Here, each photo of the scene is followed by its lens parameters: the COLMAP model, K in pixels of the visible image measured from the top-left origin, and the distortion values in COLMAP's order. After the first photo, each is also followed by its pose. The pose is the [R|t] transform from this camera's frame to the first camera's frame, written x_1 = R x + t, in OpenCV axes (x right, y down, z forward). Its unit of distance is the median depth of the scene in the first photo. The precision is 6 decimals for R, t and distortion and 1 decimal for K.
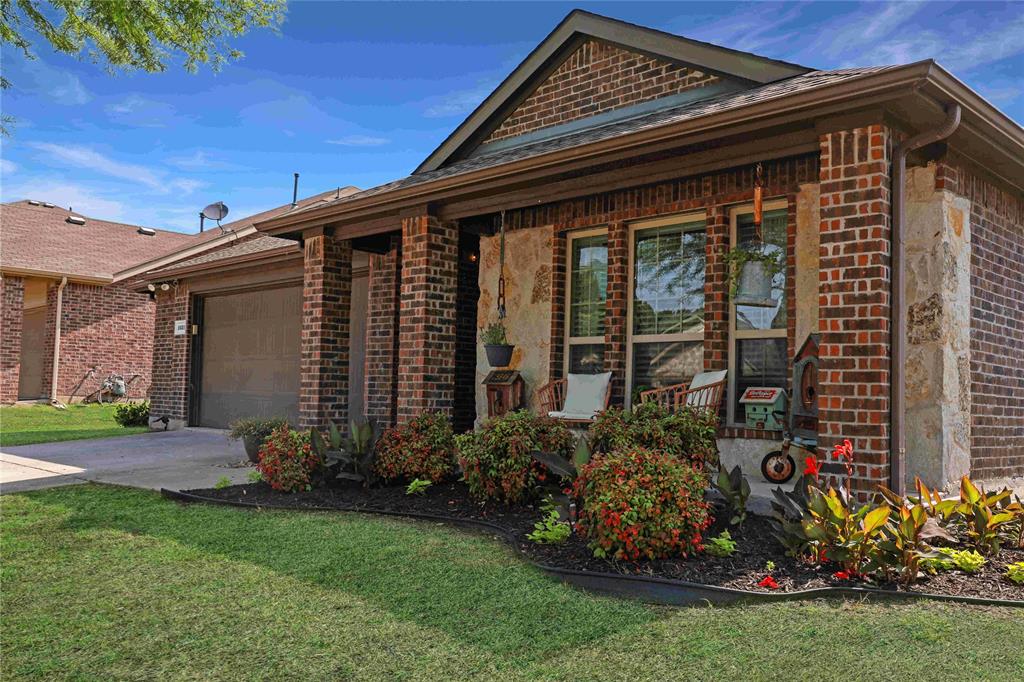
lens RADIAL K [[884.4, 0, 512.0], [0, 884.4, 341.0], [0, 0, 1]] dist [-0.010700, 0.001239]
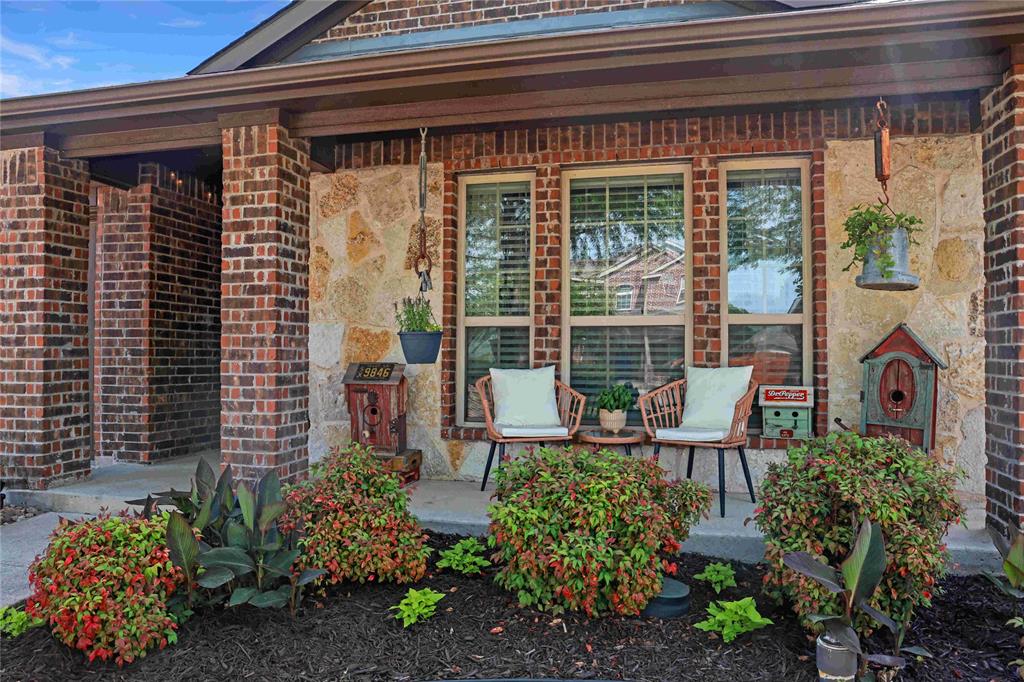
lens RADIAL K [[707.6, 0, 512.7], [0, 707.6, 344.1], [0, 0, 1]] dist [-0.099151, 0.076343]
pose [[0.851081, -0.017272, 0.524749, -0.211287], [-0.013455, 0.998413, 0.054686, -0.014115], [-0.524861, -0.053603, 0.849498, 0.468099]]
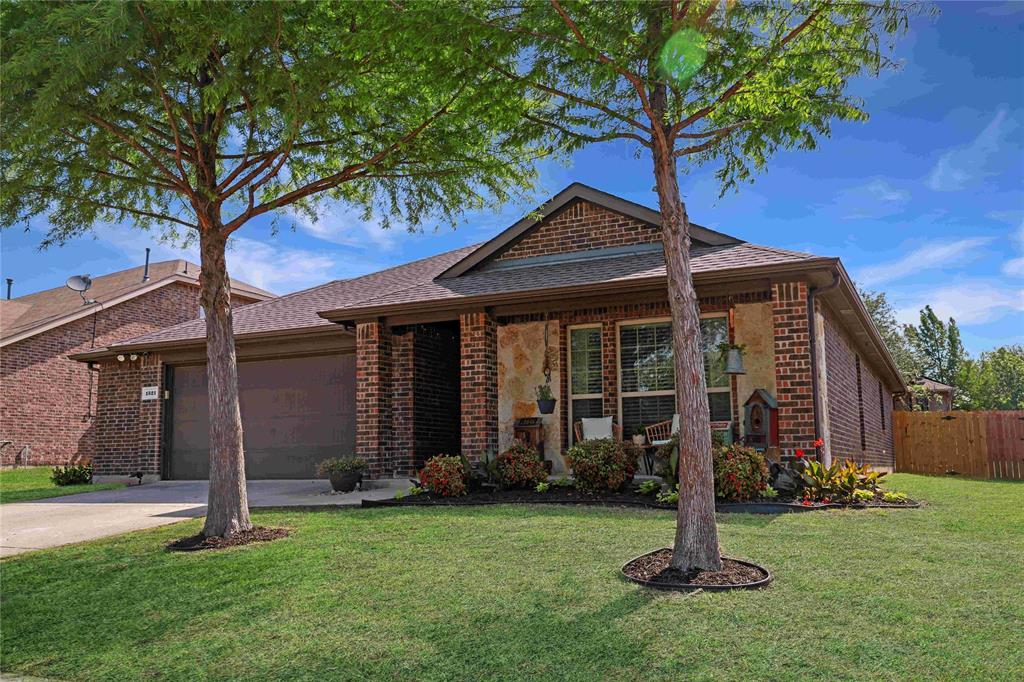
lens RADIAL K [[891.5, 0, 512.0], [0, 891.5, 341.0], [0, 0, 1]] dist [-0.033385, 0.101034]
pose [[0.943055, 0.008517, 0.332528, -0.531904], [0.015826, 0.997391, -0.070428, 0.009859], [-0.332260, 0.071680, 0.940460, -0.397346]]
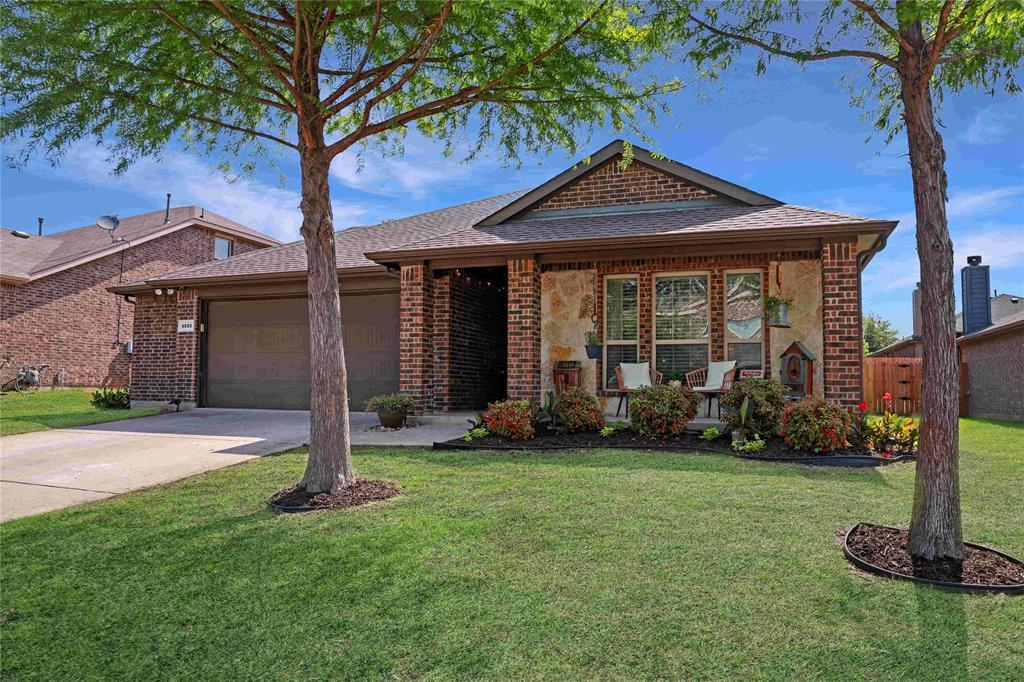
lens RADIAL K [[707.6, 0, 512.7], [0, 707.6, 344.1], [0, 0, 1]] dist [-0.099151, 0.076343]
pose [[0.904884, 0.008596, 0.425571, -0.629641], [-0.012782, 0.999894, 0.006982, -0.004033], [-0.425466, -0.011757, 0.904898, -0.088019]]
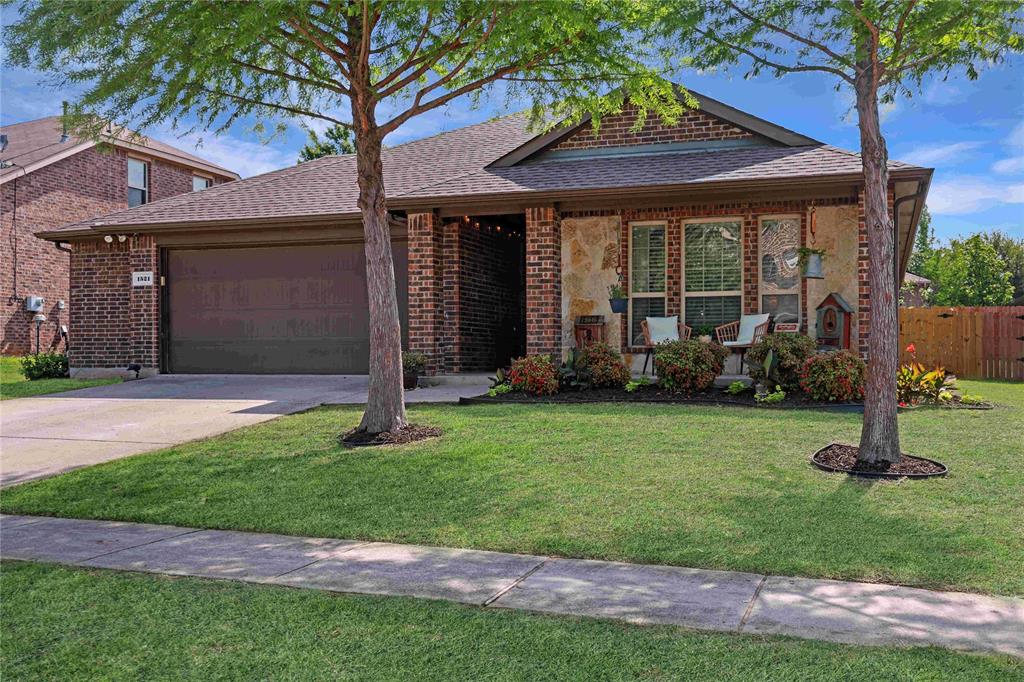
lens RADIAL K [[1035.8, 0, 512.0], [0, 1035.8, 341.0], [0, 0, 1]] dist [0.015272, 0.137616]
pose [[0.900618, -0.021087, 0.434099, -0.865436], [-0.003299, 0.998462, 0.055347, -0.018767], [-0.434599, -0.051279, 0.899163, -0.476564]]
